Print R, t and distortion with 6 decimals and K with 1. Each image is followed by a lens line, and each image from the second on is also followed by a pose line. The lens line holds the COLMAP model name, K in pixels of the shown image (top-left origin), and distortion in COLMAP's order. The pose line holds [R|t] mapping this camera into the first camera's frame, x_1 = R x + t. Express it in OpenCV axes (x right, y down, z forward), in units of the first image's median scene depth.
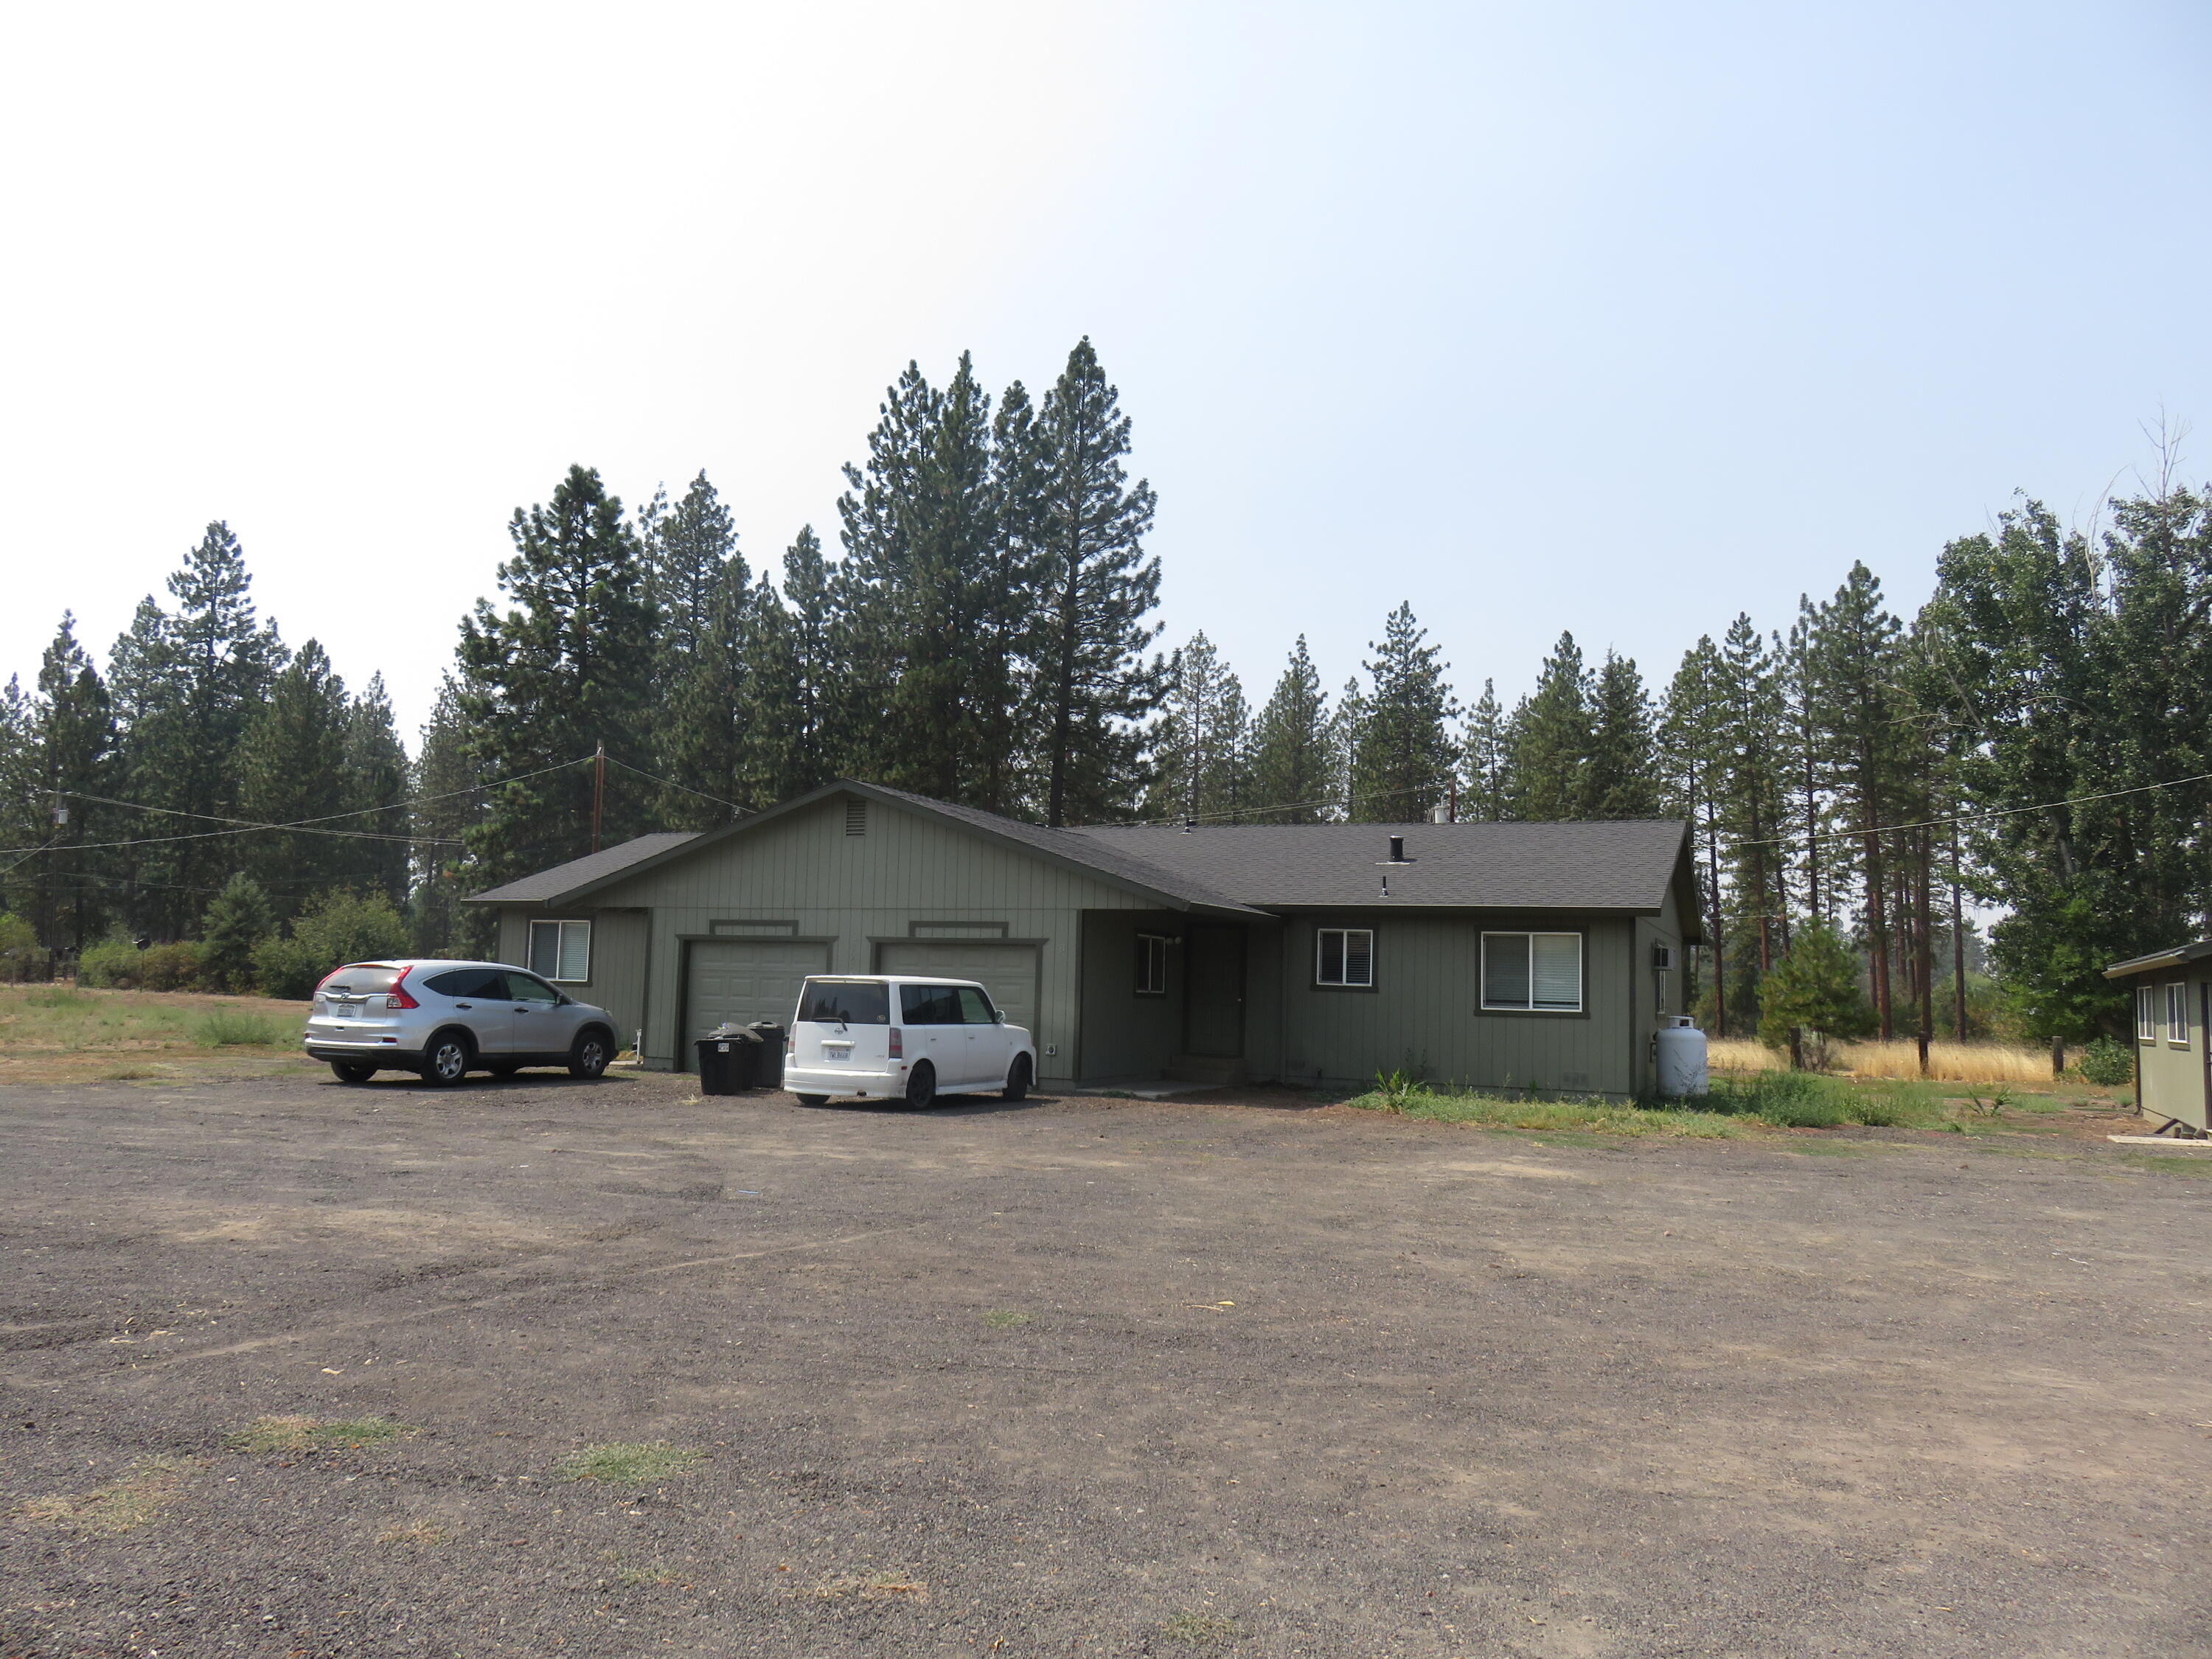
lens RADIAL K [[1652.5, 0, 1115.5], [0, 1652.5, 833.8], [0, 0, 1]] dist [-0.008493, 0.009473]
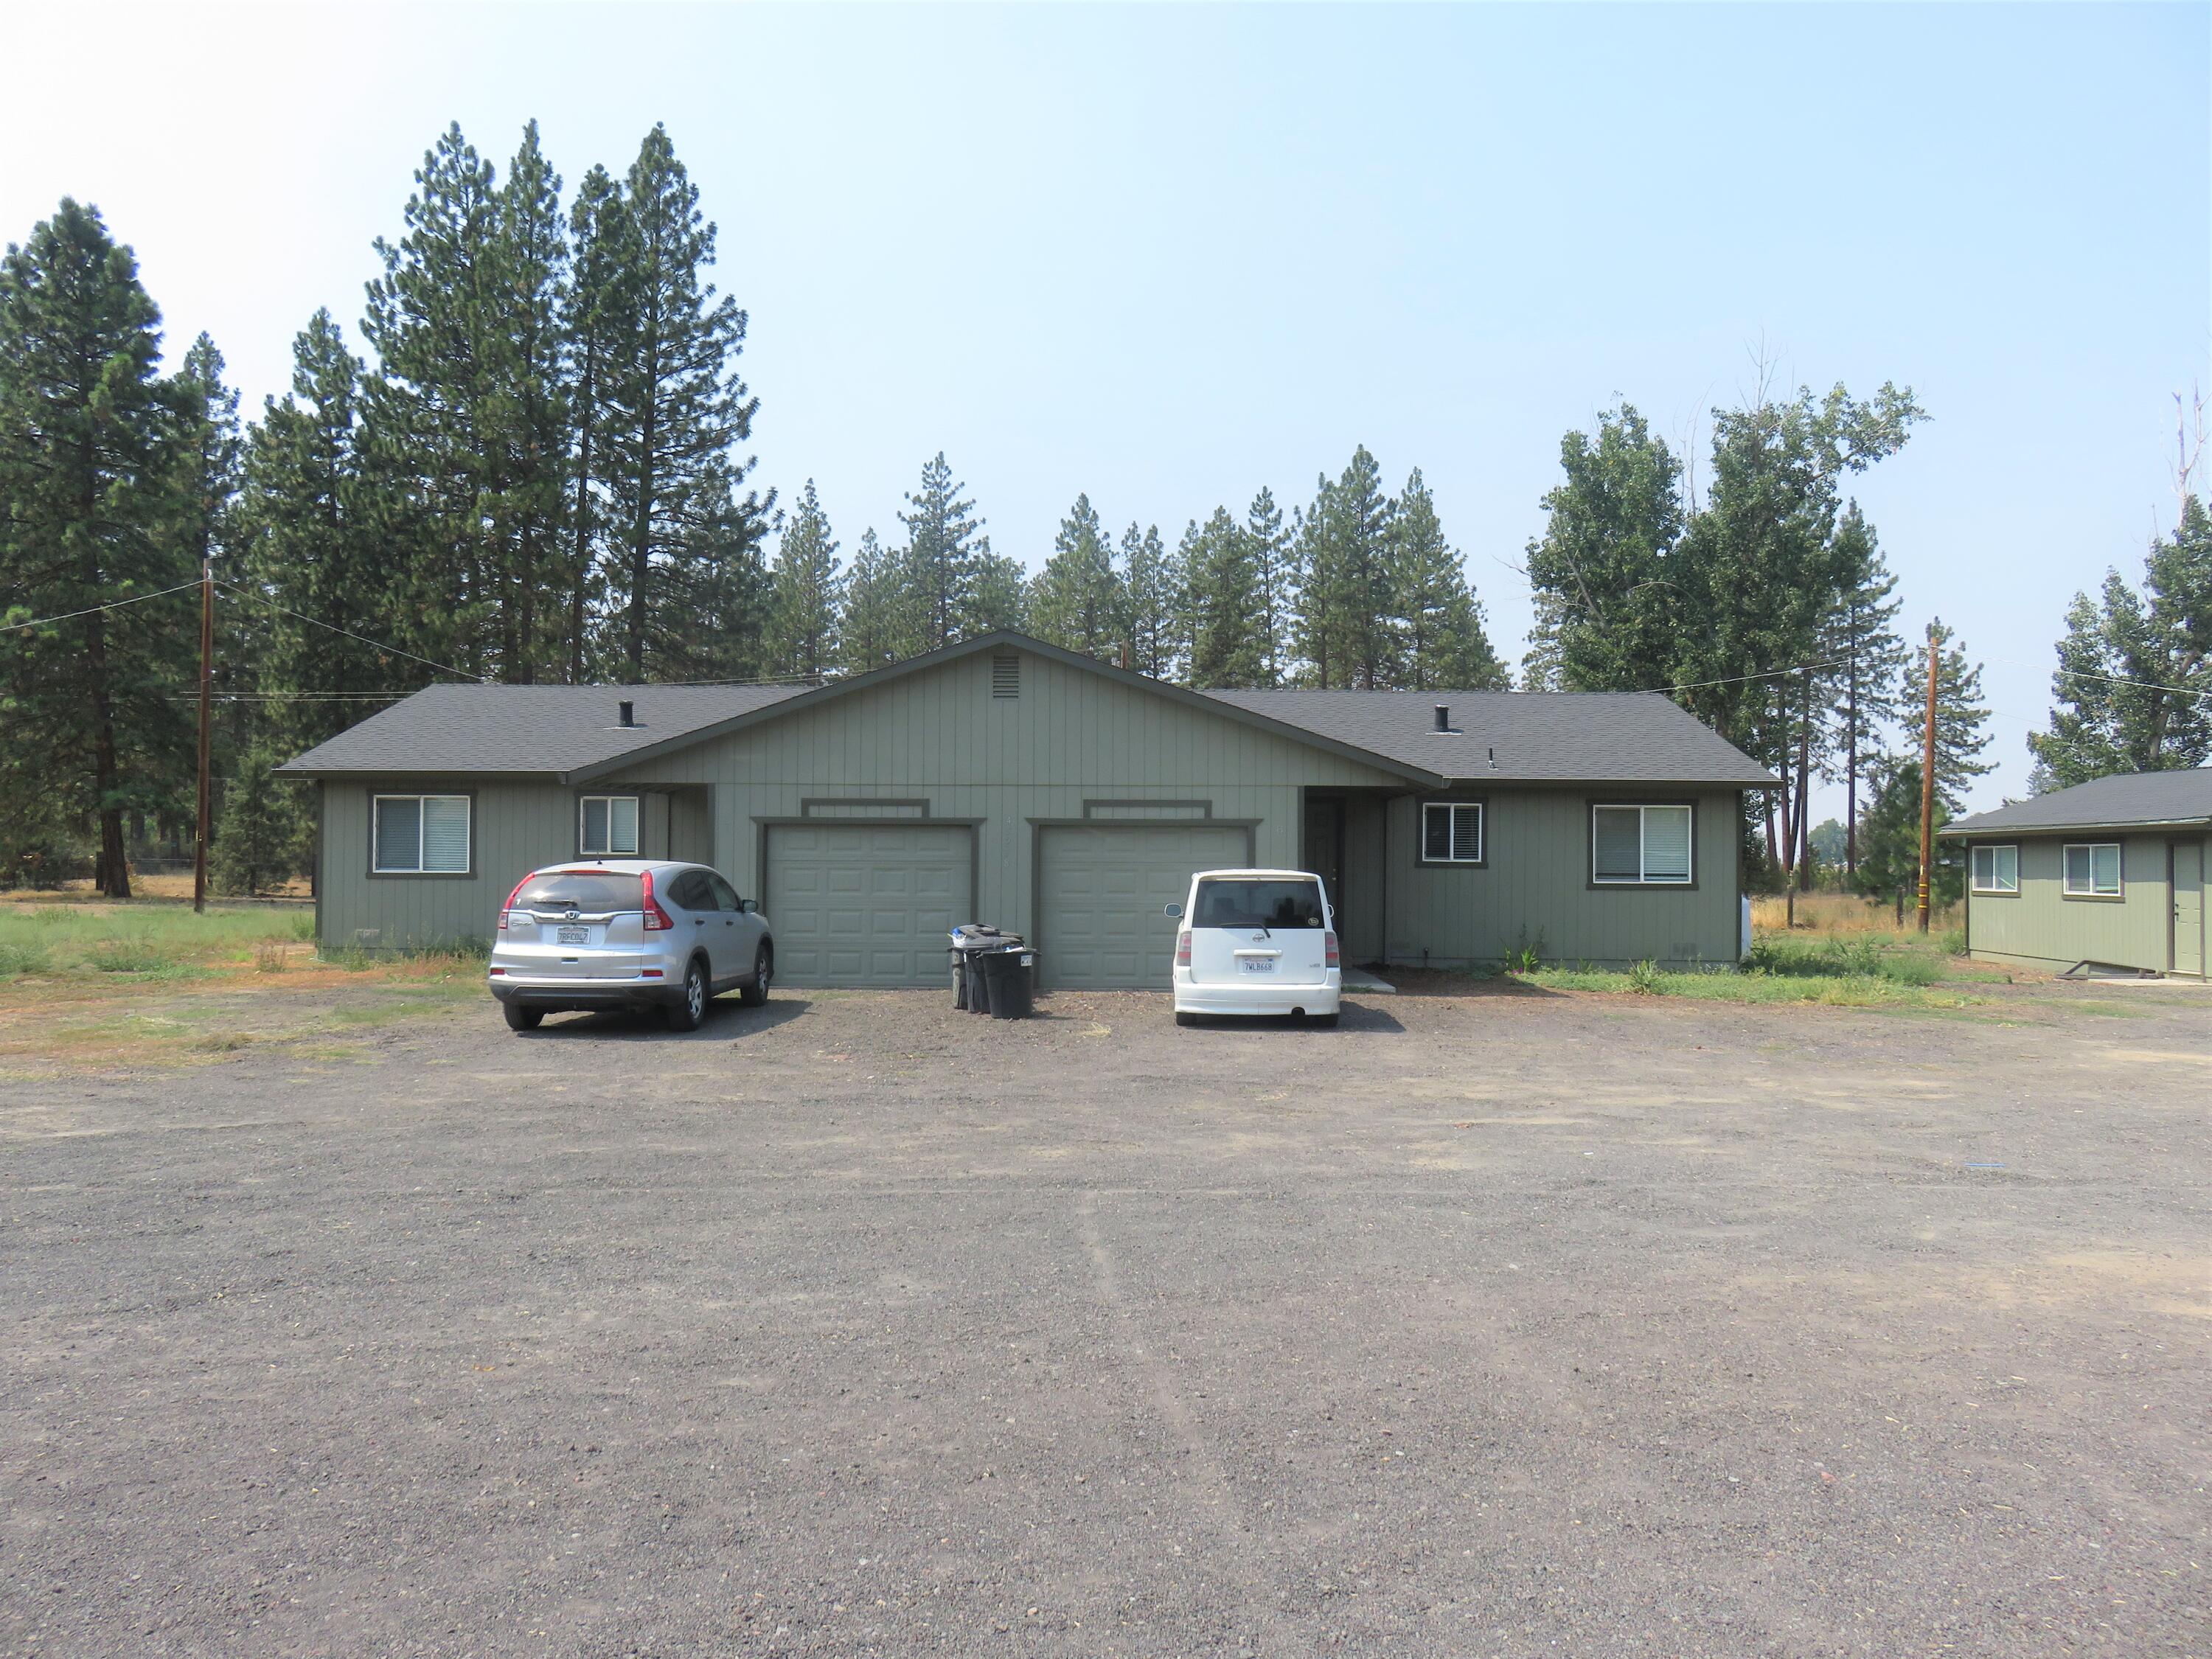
lens RADIAL K [[1641.6, 0, 1103.3], [0, 1641.6, 836.8], [0, 0, 1]] dist [-0.007115, -0.001542]
pose [[0.923833, -0.016512, 0.382440, -0.130236], [-0.018088, 0.996070, 0.086701, -0.000523], [-0.382369, -0.087015, 0.919903, 0.063099]]
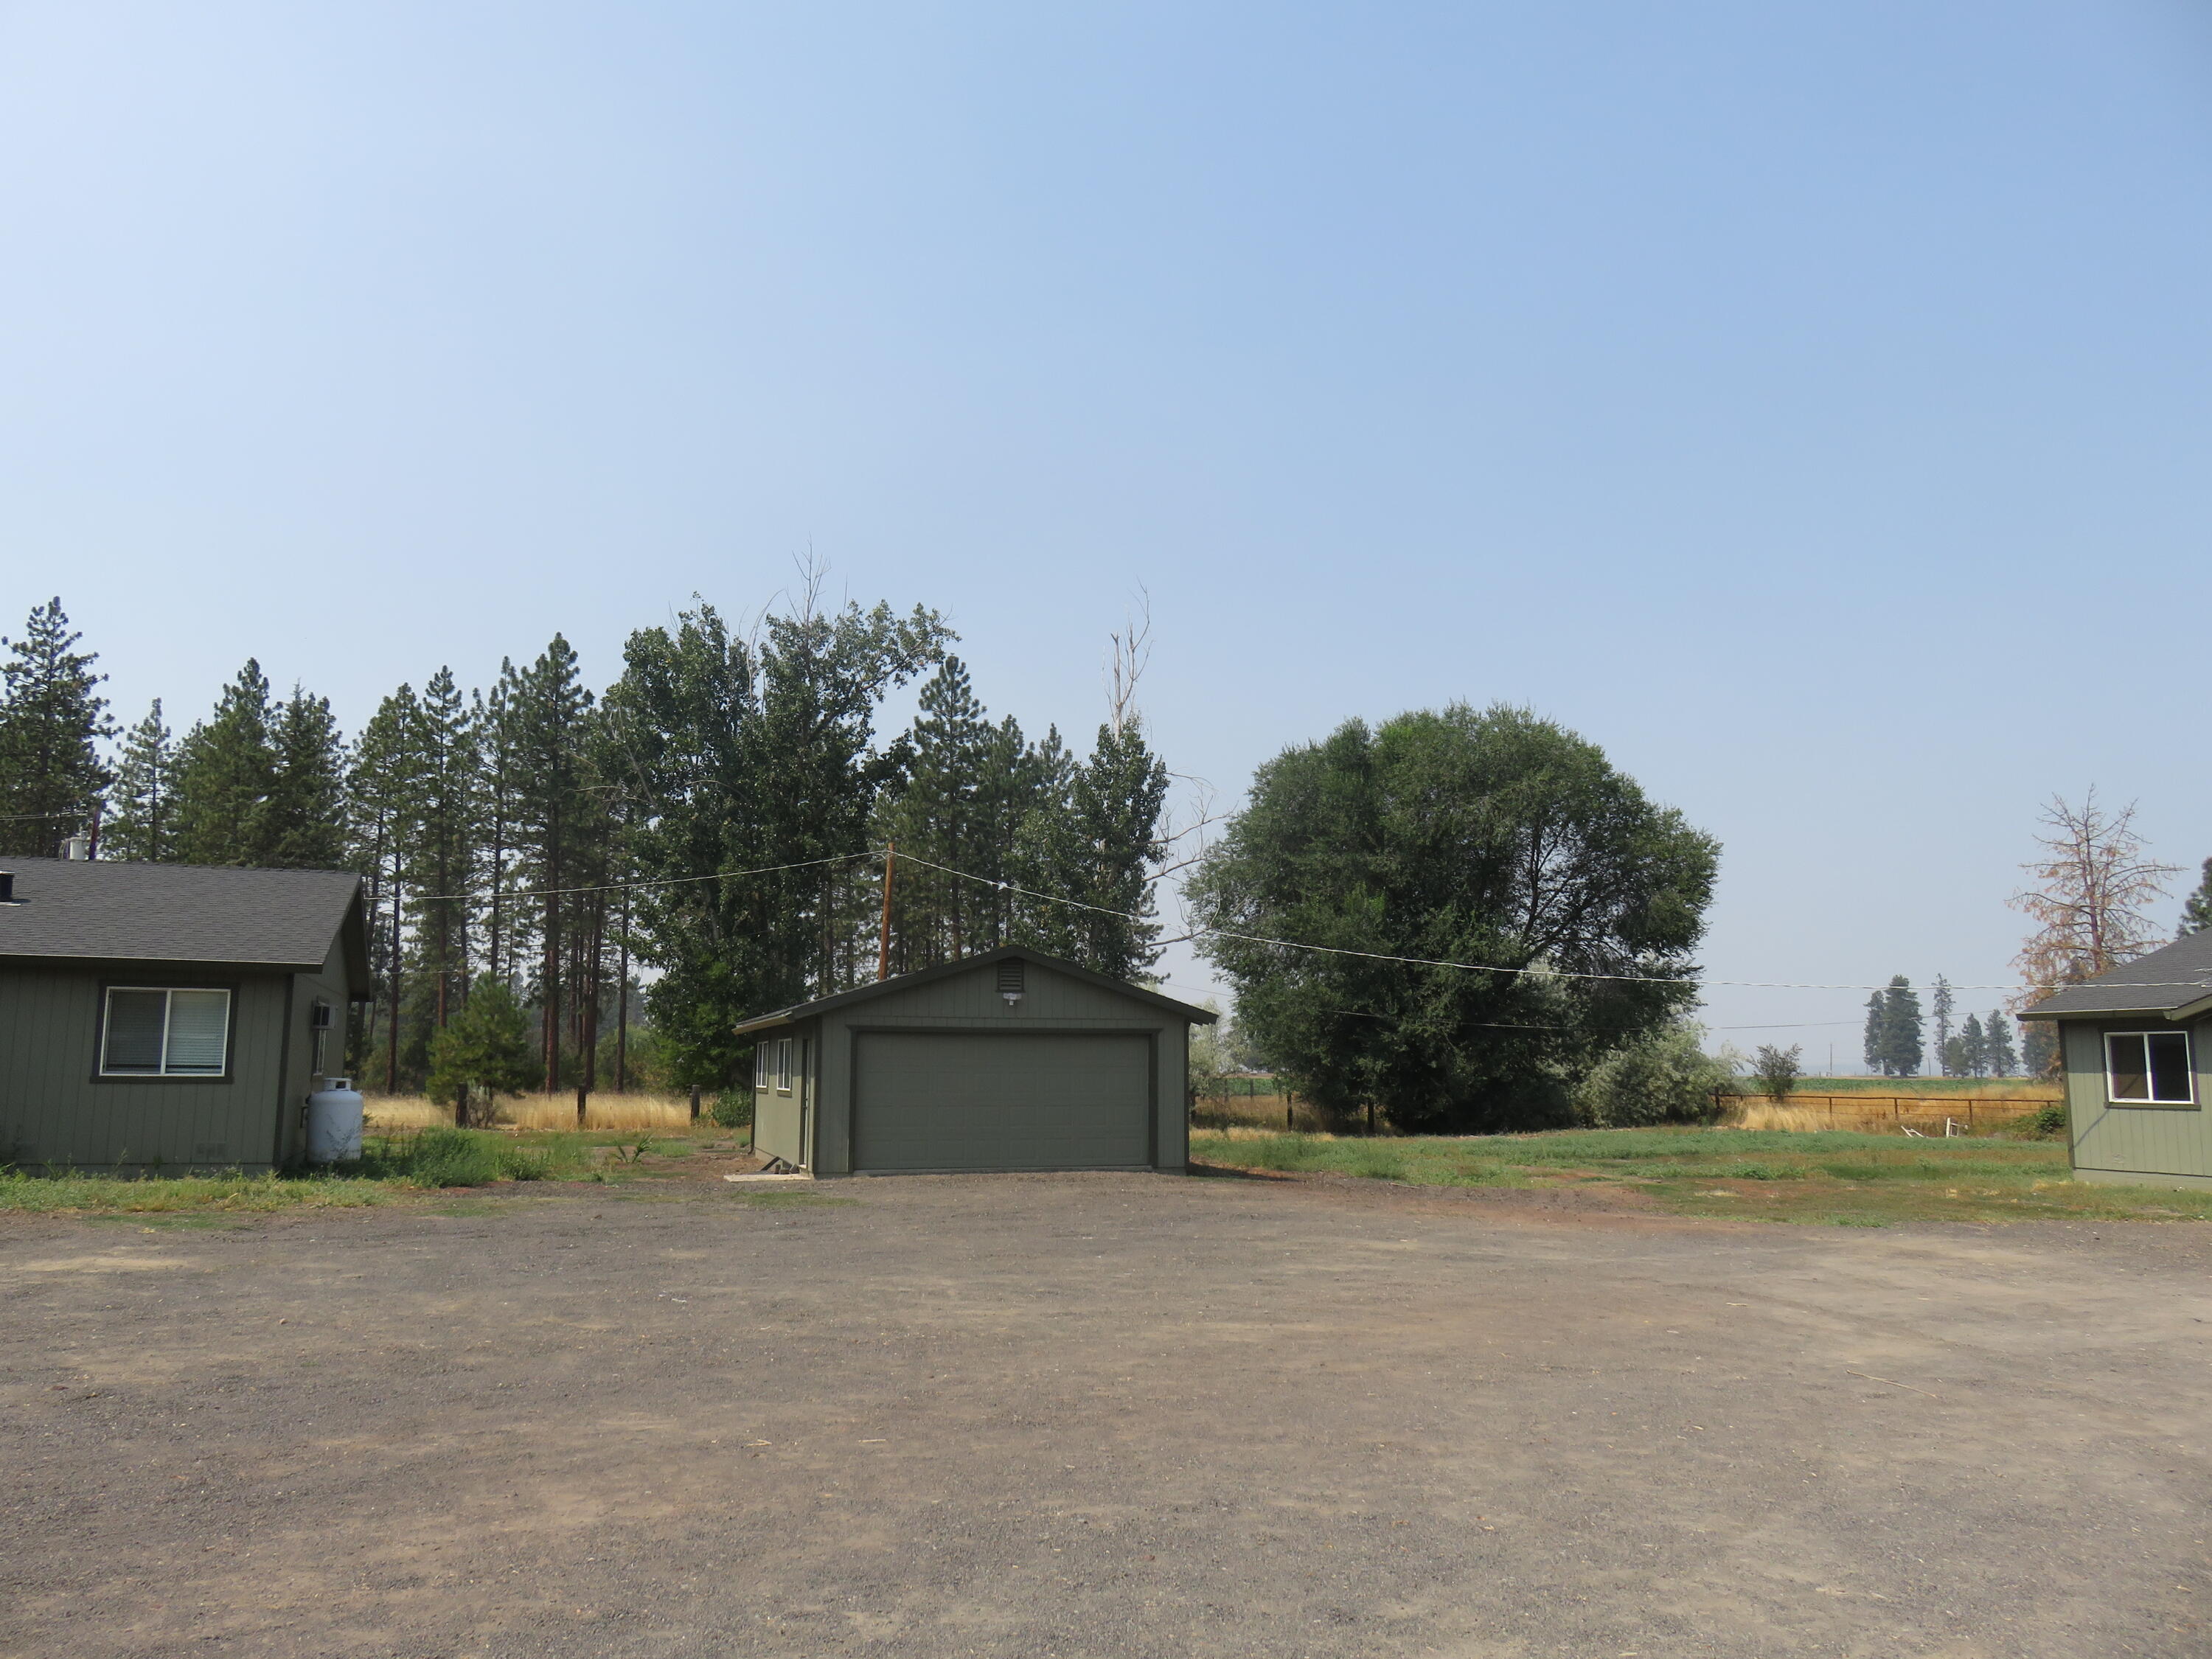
lens RADIAL K [[1641.6, 0, 1103.3], [0, 1641.6, 836.8], [0, 0, 1]] dist [-0.007115, -0.001542]
pose [[0.729595, 0.074216, 0.679841, 0.003261], [-0.053426, 0.997241, -0.051530, -0.001114], [-0.681790, 0.001275, 0.731547, 0.000901]]
